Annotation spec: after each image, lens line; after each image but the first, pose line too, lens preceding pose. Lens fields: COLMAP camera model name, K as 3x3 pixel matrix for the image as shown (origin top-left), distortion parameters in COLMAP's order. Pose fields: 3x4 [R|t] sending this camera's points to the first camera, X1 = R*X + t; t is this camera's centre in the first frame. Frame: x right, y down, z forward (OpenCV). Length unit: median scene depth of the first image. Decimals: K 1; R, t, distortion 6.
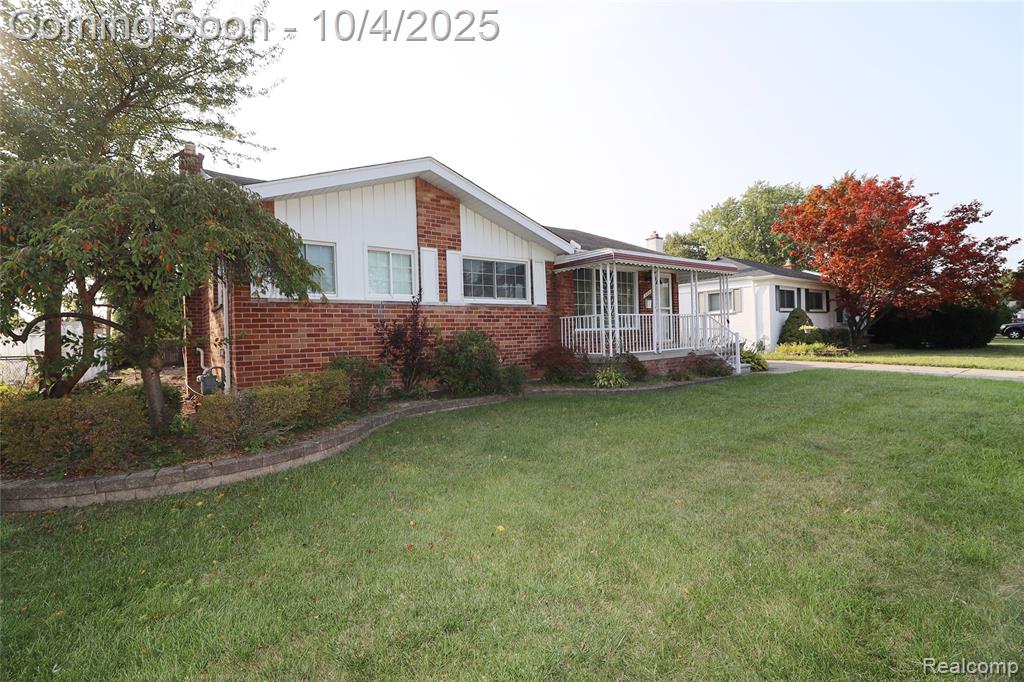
lens RADIAL K [[470.0, 0, 515.9], [0, 470.0, 336.3], [0, 0, 1]] dist [0.002446, -0.015706]
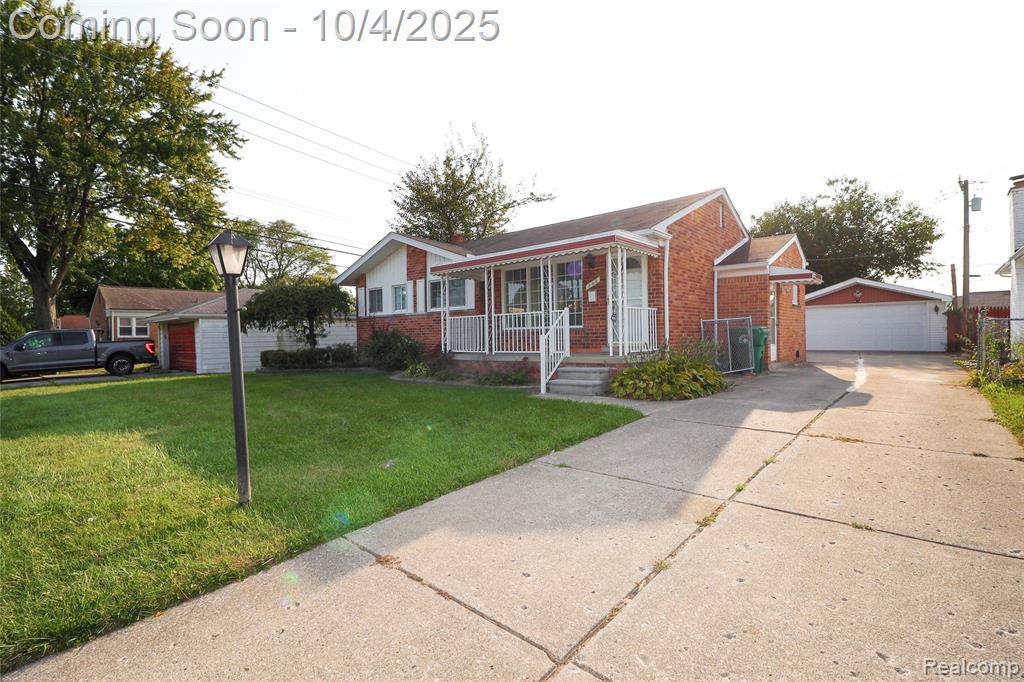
lens RADIAL K [[470.0, 0, 515.9], [0, 470.0, 336.3], [0, 0, 1]] dist [0.002446, -0.015706]
pose [[0.191665, 0.029163, -0.981027, 1.433779], [0.010236, 0.999445, 0.031711, -0.036337], [0.981407, -0.016120, 0.191260, 0.972468]]
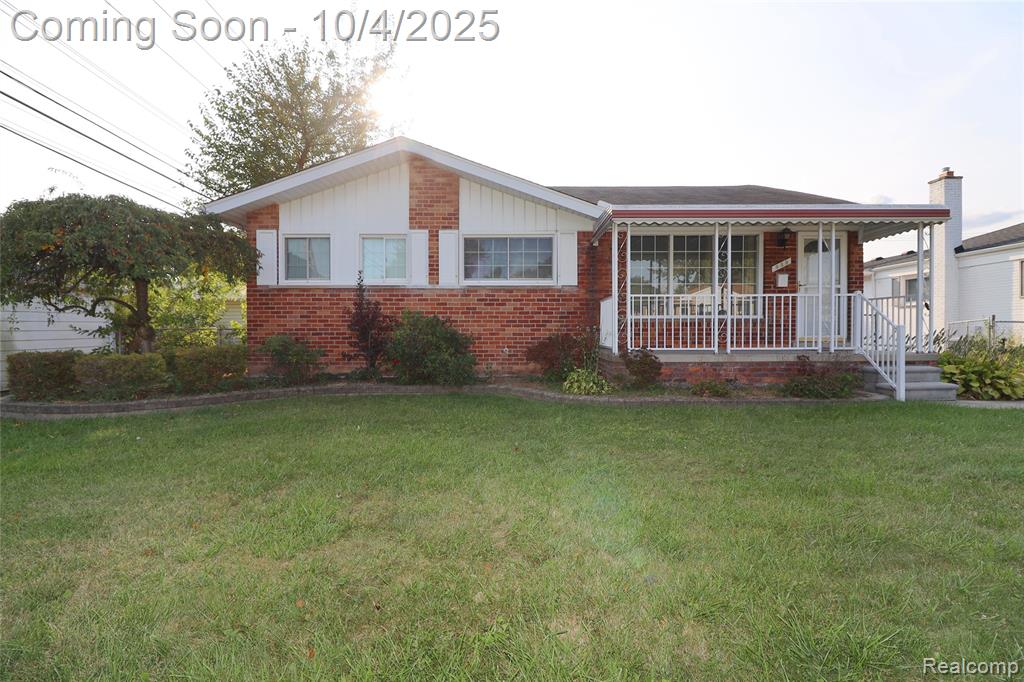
lens RADIAL K [[470.0, 0, 515.9], [0, 470.0, 336.3], [0, 0, 1]] dist [0.002446, -0.015706]
pose [[0.784686, 0.037763, -0.618742, 0.545350], [-0.023465, 0.999237, 0.031227, -0.001754], [0.619449, -0.009985, 0.784973, 0.328974]]
